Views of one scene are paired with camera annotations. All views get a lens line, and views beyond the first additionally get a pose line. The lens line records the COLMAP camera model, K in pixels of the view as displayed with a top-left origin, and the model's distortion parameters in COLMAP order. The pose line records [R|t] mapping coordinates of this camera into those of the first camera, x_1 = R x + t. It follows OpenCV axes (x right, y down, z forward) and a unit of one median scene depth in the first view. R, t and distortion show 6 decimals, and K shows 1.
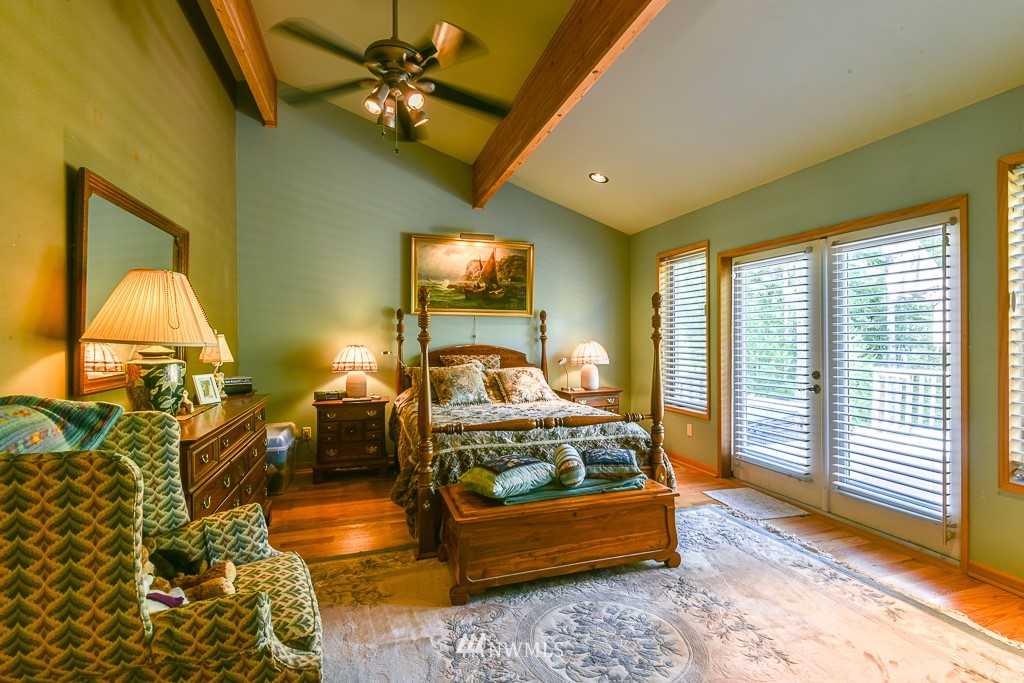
lens RADIAL K [[474.7, 0, 502.6], [0, 474.7, 339.0], [0, 0, 1]] dist [0.003931, -0.003457]
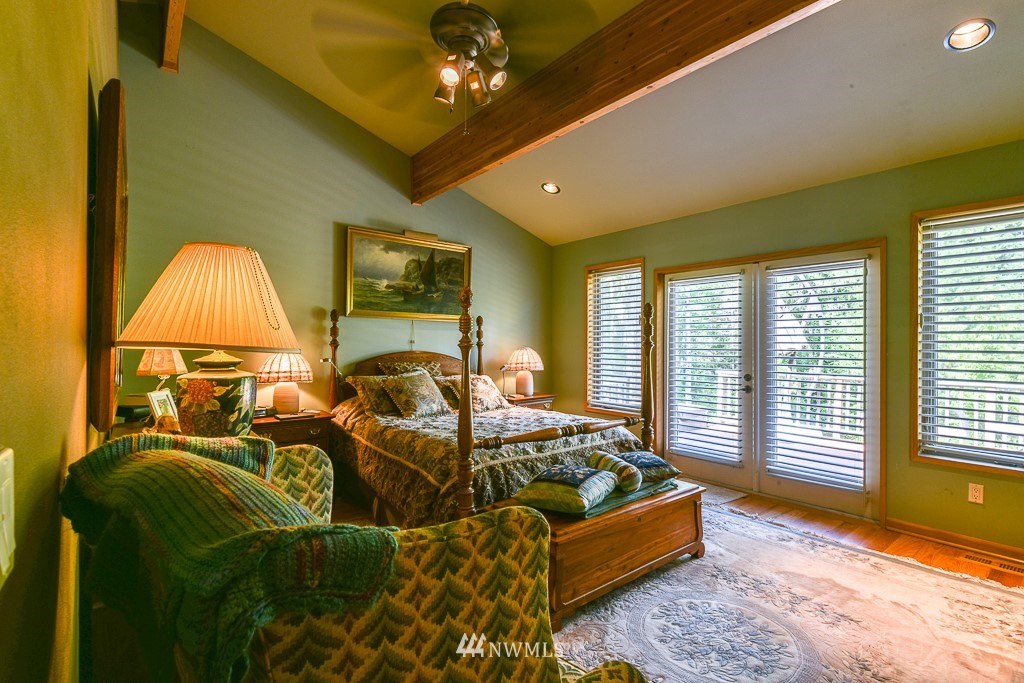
lens RADIAL K [[474.7, 0, 506.8], [0, 474.7, 342.5], [0, 0, 1]] dist [0.003931, -0.003457]
pose [[0.934539, 0.009134, 0.355742, -0.341672], [-0.007506, 0.999954, -0.005956, -0.000098], [-0.355780, 0.002896, 0.934565, 0.109179]]
